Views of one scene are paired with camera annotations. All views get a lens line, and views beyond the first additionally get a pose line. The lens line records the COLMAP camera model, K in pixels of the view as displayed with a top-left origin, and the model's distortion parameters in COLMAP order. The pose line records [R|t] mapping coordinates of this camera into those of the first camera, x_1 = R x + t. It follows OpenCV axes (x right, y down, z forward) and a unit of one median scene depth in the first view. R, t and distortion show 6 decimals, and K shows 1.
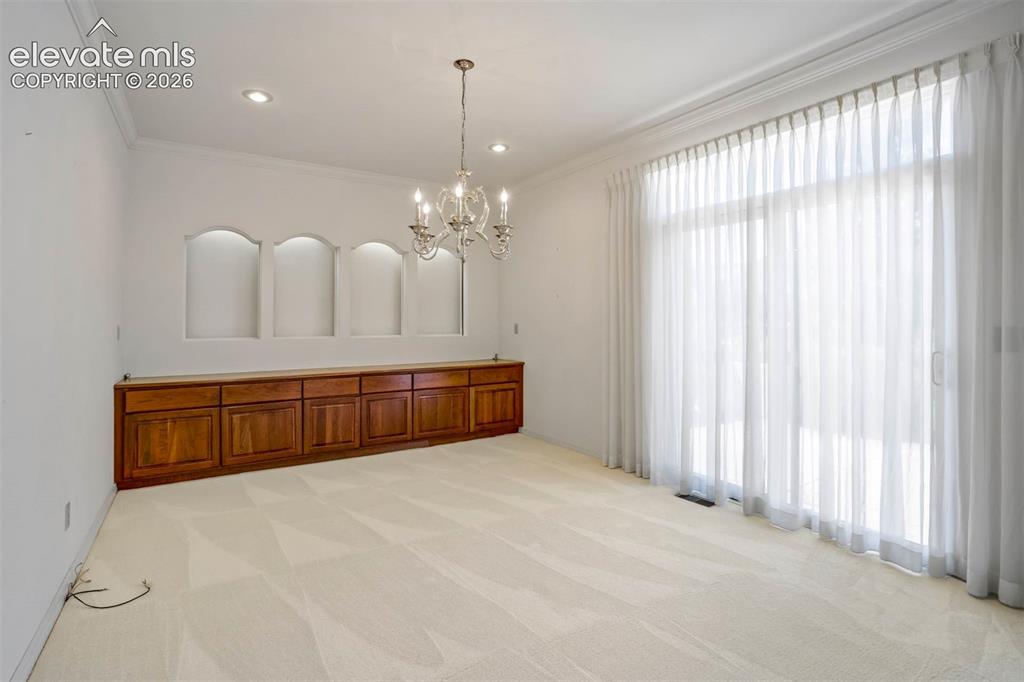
lens RADIAL K [[480.3, 0, 515.5], [0, 480.3, 316.2], [0, 0, 1]] dist [-0.022266, 0.003883]
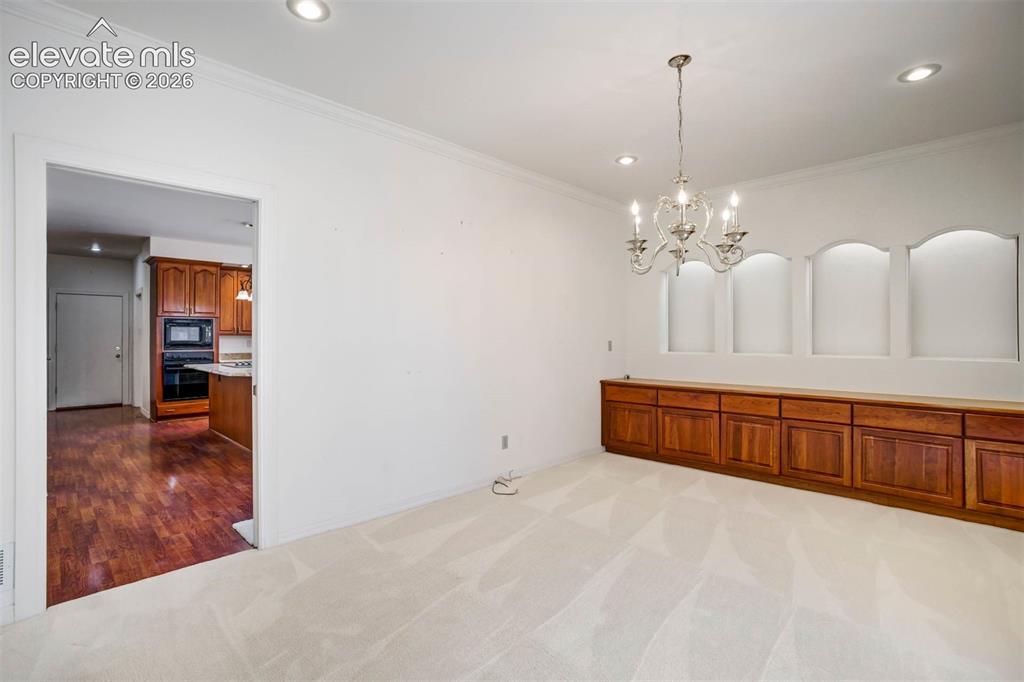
lens RADIAL K [[480.3, 0, 509.7], [0, 480.3, 336.1], [0, 0, 1]] dist [-0.022266, 0.003883]
pose [[0.222316, -0.003089, -0.974970, 0.473762], [0.010570, 0.999944, -0.000758, 0.002087], [0.974917, -0.010137, 0.222336, 0.309271]]
